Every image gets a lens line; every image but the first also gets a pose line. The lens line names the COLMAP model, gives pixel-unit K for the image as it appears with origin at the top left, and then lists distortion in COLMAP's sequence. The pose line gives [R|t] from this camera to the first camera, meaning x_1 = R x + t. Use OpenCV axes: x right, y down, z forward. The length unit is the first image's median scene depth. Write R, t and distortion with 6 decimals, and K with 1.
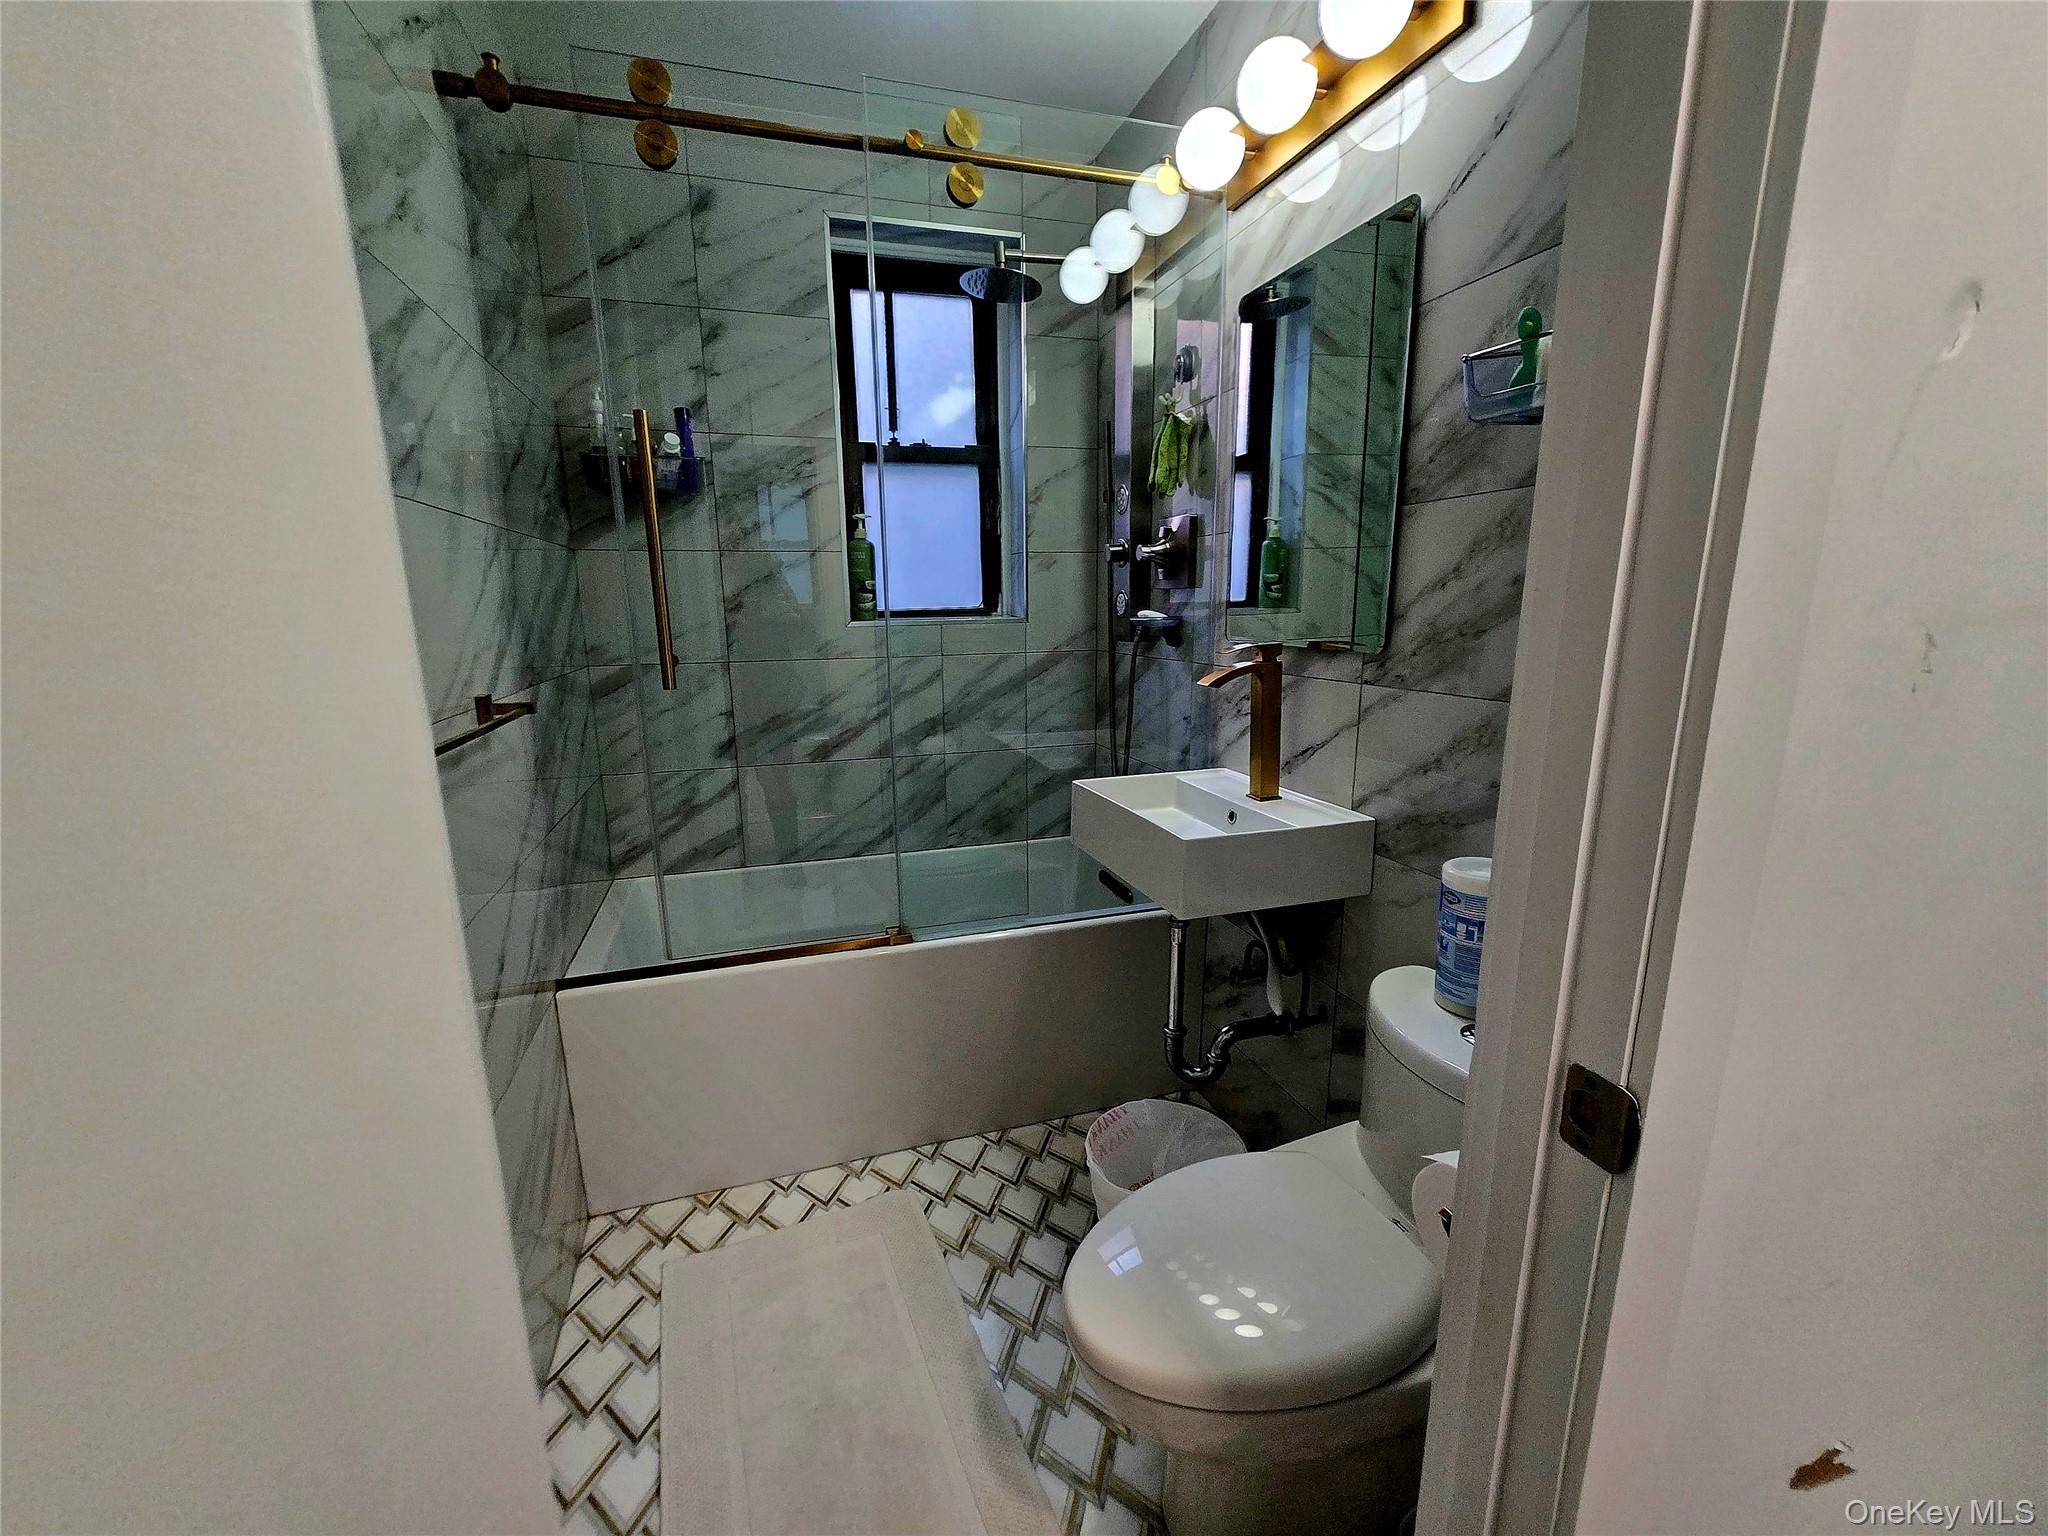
lens RADIAL K [[812.0, 0, 1010.4], [0, 812.0, 770.5], [0, 0, 1]] dist [0.003627, -0.001498]
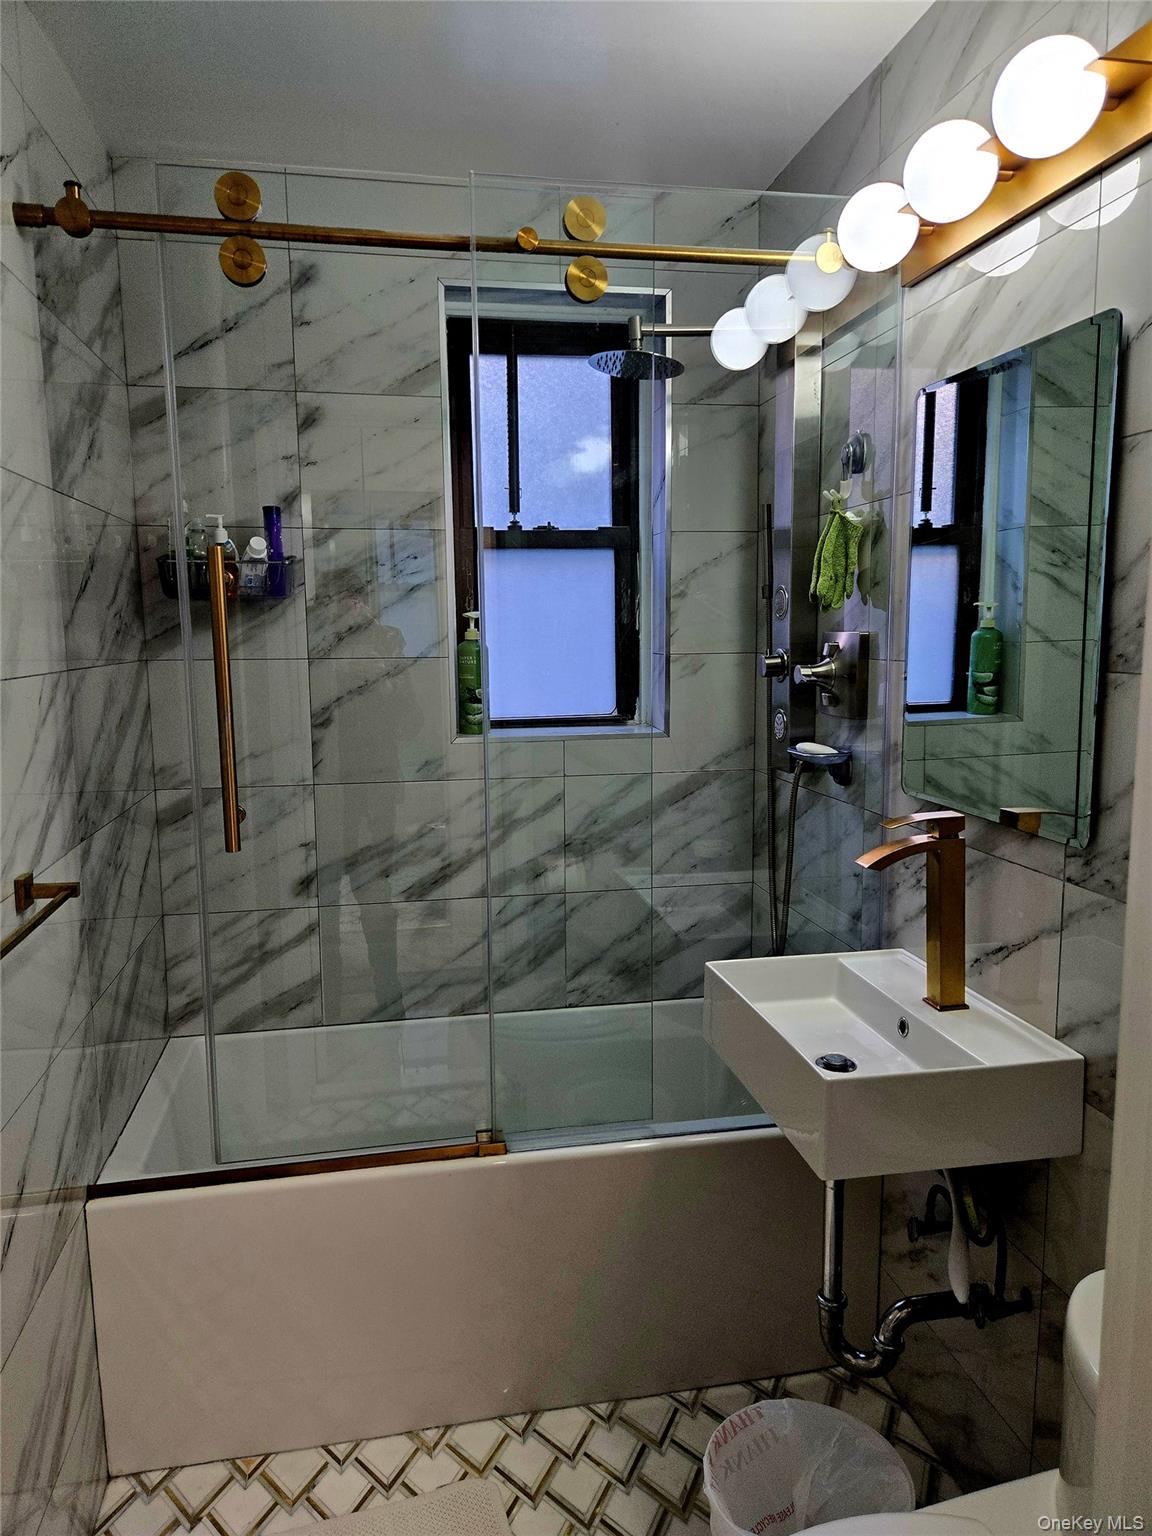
lens RADIAL K [[1014.8, 0, 569.5], [0, 1014.8, 756.6], [0, 0, 1]] dist [0.044377, -0.022561]
pose [[0.993318, 0.018356, -0.113942, 0.051634], [-0.026688, 0.997045, -0.072034, -0.113455], [0.112283, 0.074594, 0.990873, -0.041656]]
